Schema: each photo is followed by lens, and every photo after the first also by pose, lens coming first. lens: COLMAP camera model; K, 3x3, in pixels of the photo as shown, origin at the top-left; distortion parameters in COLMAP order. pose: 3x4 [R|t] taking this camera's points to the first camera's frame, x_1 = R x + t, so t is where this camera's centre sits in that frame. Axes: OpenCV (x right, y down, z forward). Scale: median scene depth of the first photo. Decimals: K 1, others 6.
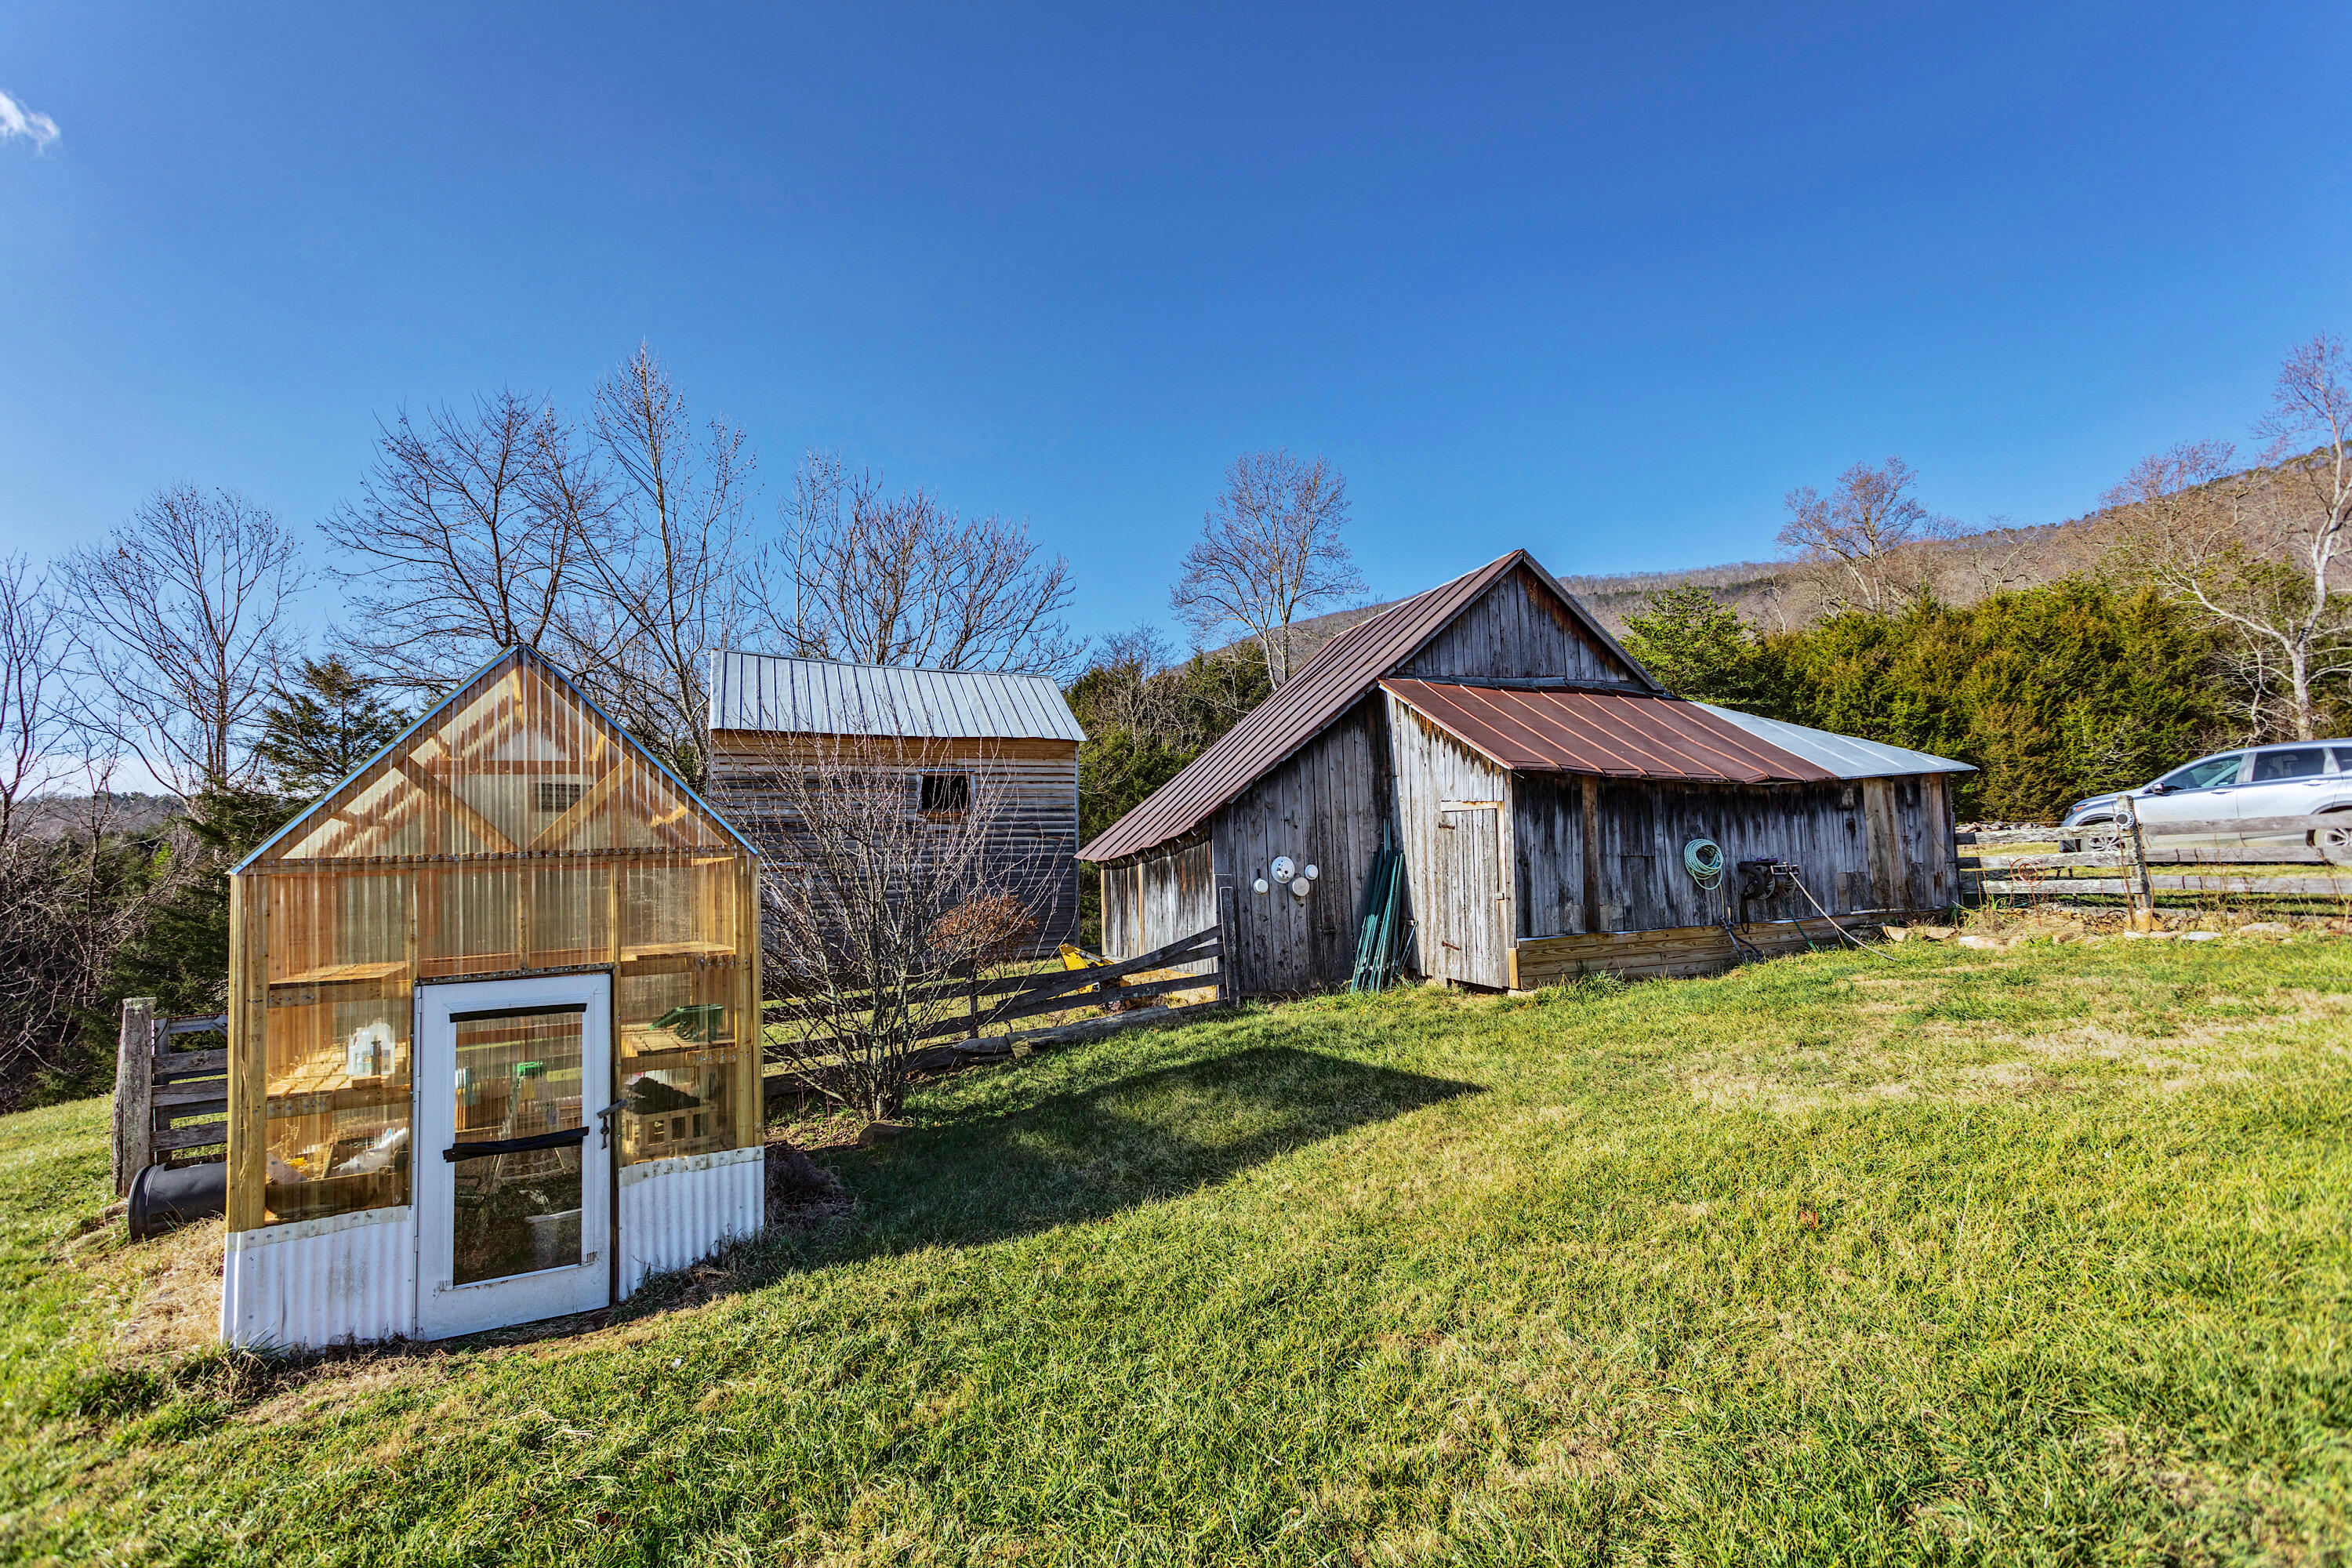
lens RADIAL K [[1132.3, 0, 1168.5], [0, 1132.3, 770.9], [0, 0, 1]] dist [0.005681, 0.000952]
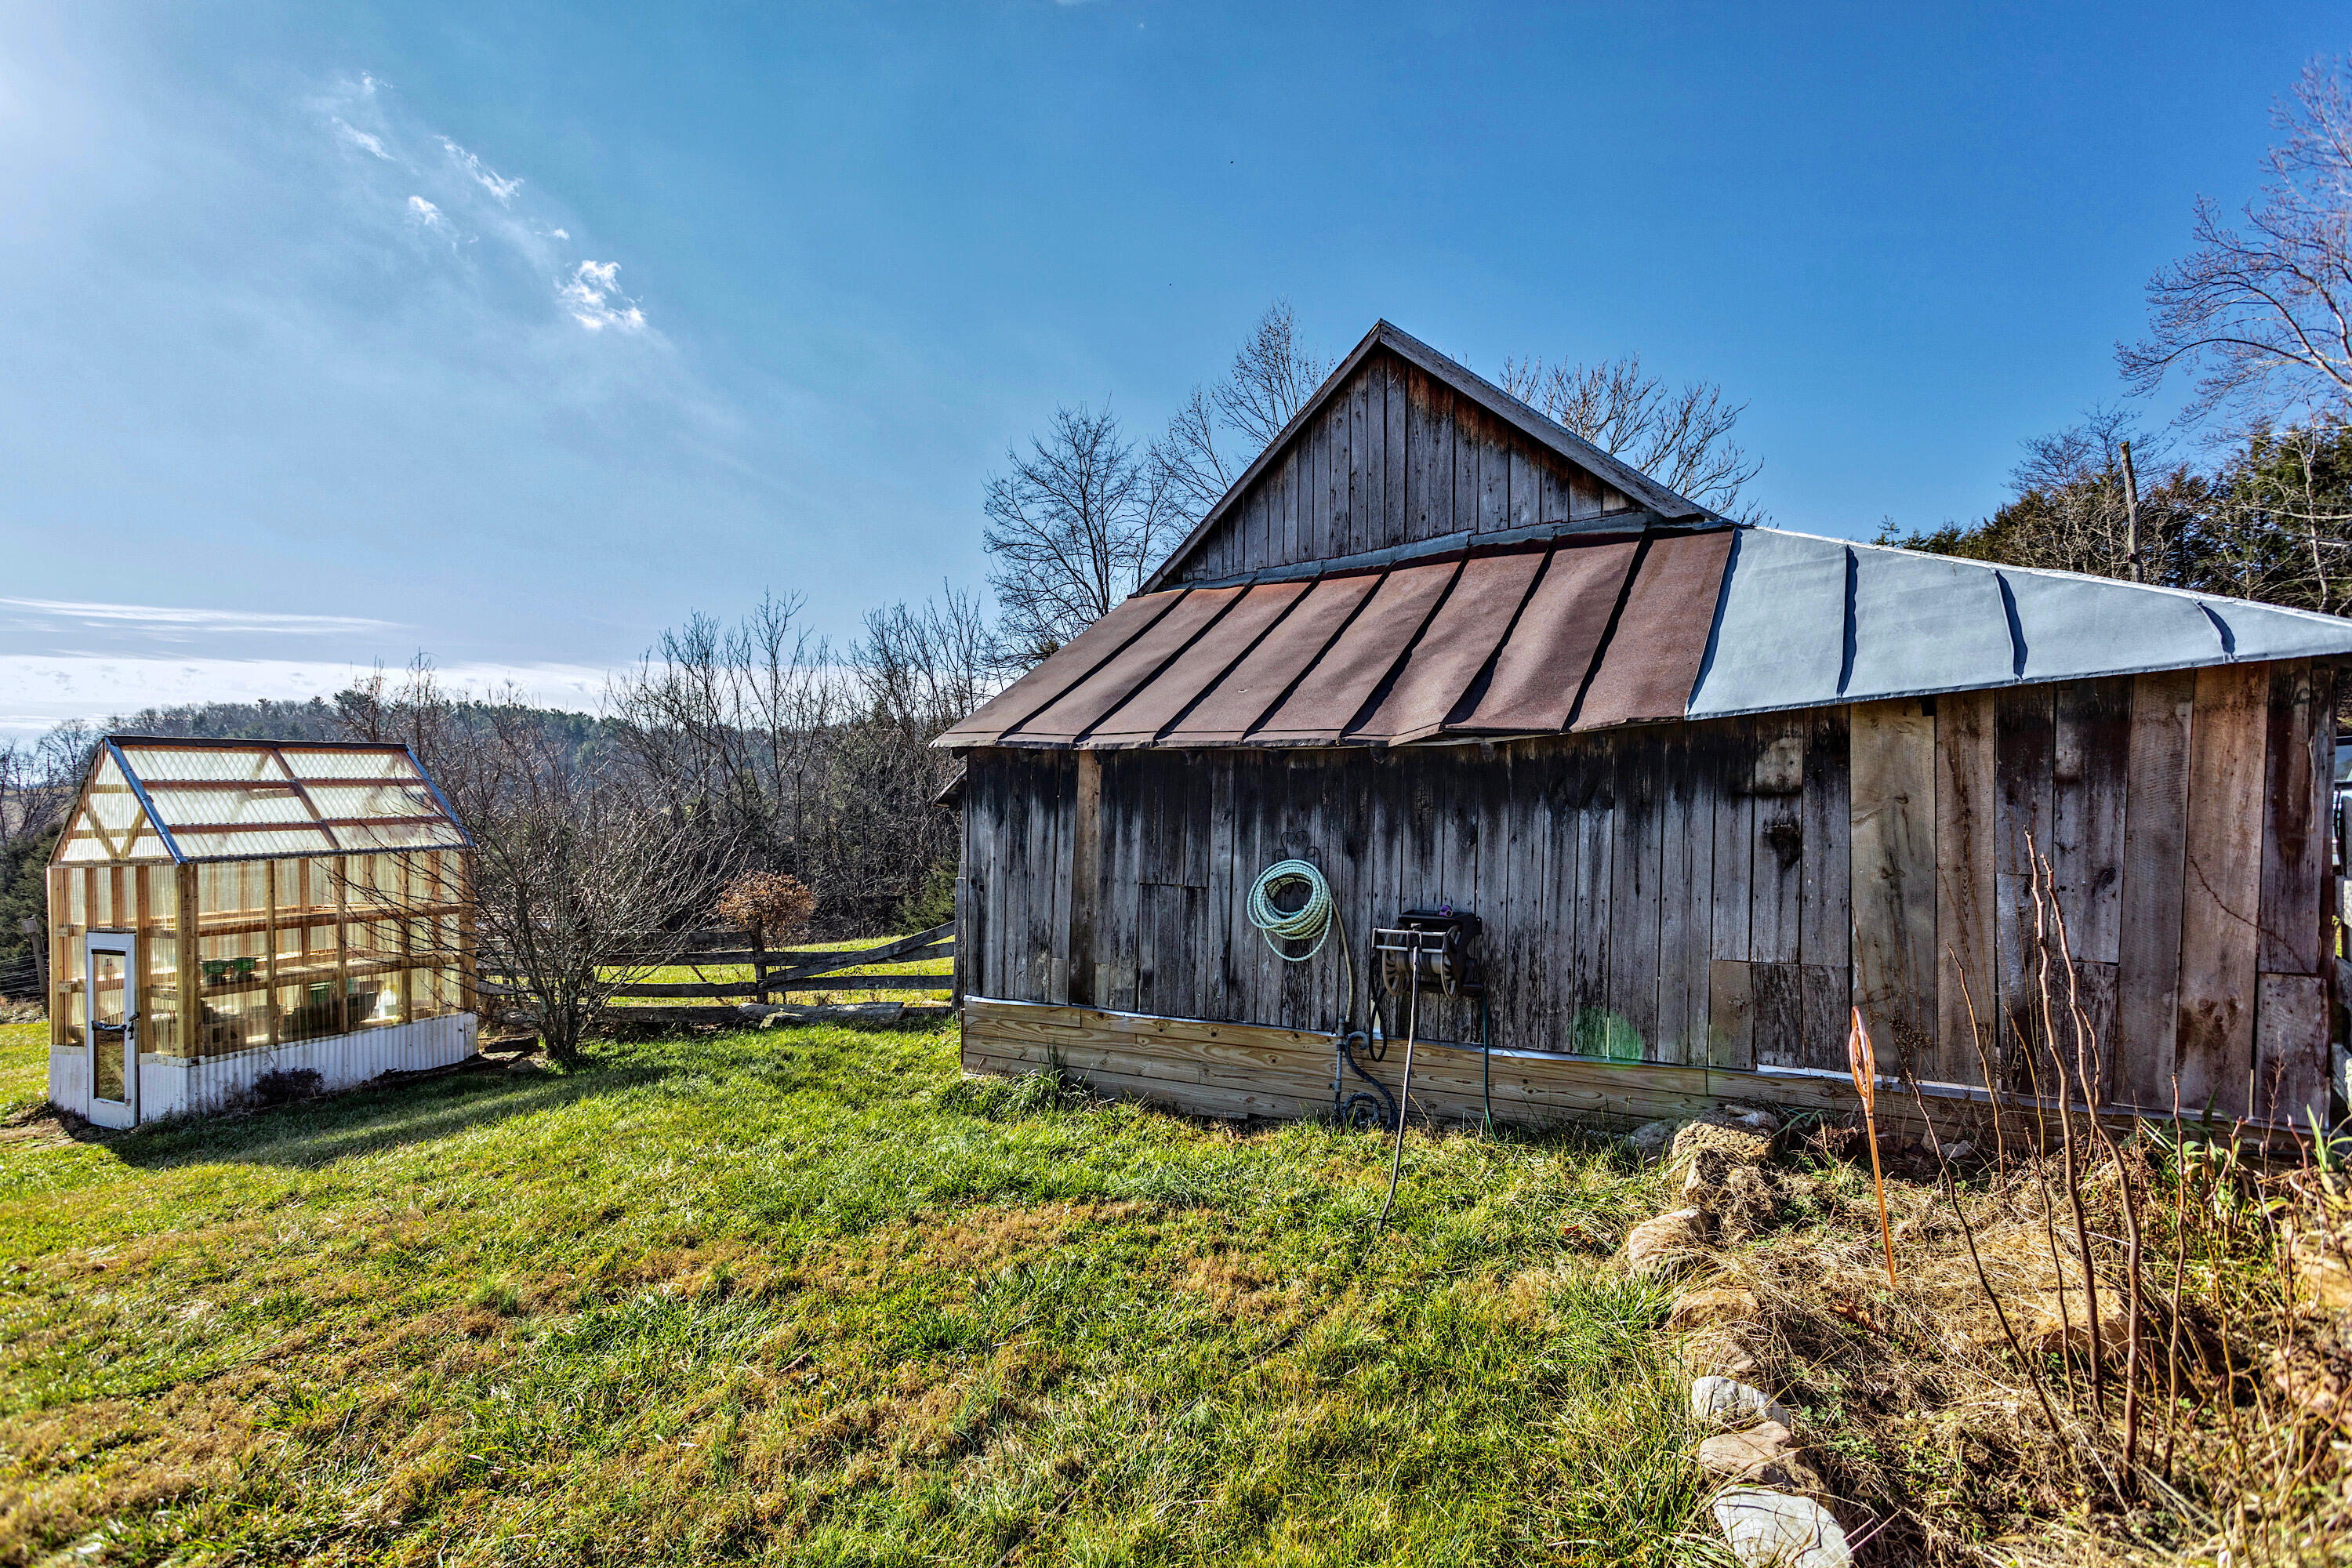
lens RADIAL K [[1132.3, 0, 1168.5], [0, 1132.3, 770.9], [0, 0, 1]] dist [0.005681, 0.000952]
pose [[0.565813, 0.001665, -0.824532, 0.857707], [0.081216, 0.995023, 0.057741, -0.012968], [0.820524, -0.099636, 0.562861, 0.674688]]
